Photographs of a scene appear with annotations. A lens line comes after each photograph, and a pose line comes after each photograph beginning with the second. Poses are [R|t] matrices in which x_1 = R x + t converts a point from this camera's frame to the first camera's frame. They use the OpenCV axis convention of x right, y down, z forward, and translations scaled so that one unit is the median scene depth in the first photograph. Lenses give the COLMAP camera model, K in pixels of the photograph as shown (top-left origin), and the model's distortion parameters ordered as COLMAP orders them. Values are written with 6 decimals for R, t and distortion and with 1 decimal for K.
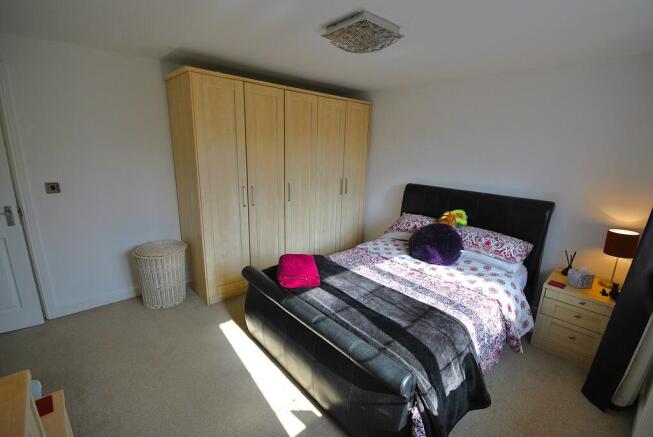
lens RADIAL K [[289.5, 0, 326.5], [0, 289.5, 218.5], [0, 0, 1]] dist [-0.002832, -0.000348]
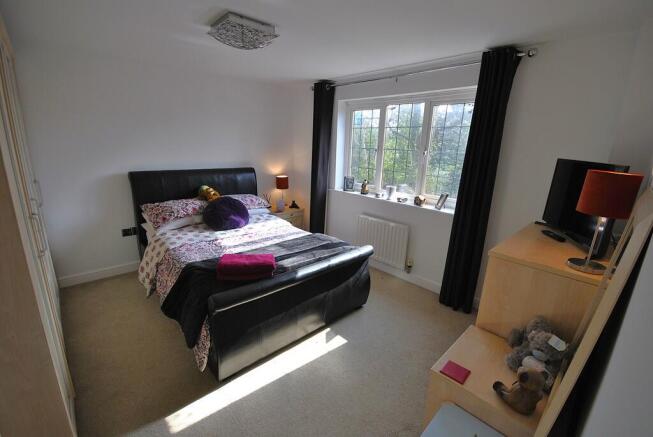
lens RADIAL K [[289.5, 0, 326.5], [0, 289.5, 218.5], [0, 0, 1]] dist [-0.002832, -0.000348]
pose [[-0.025770, -0.282912, 0.958800, -0.890235], [0.207341, 0.936748, 0.281978, -0.167074], [-0.977929, 0.206065, 0.034520, 0.614940]]
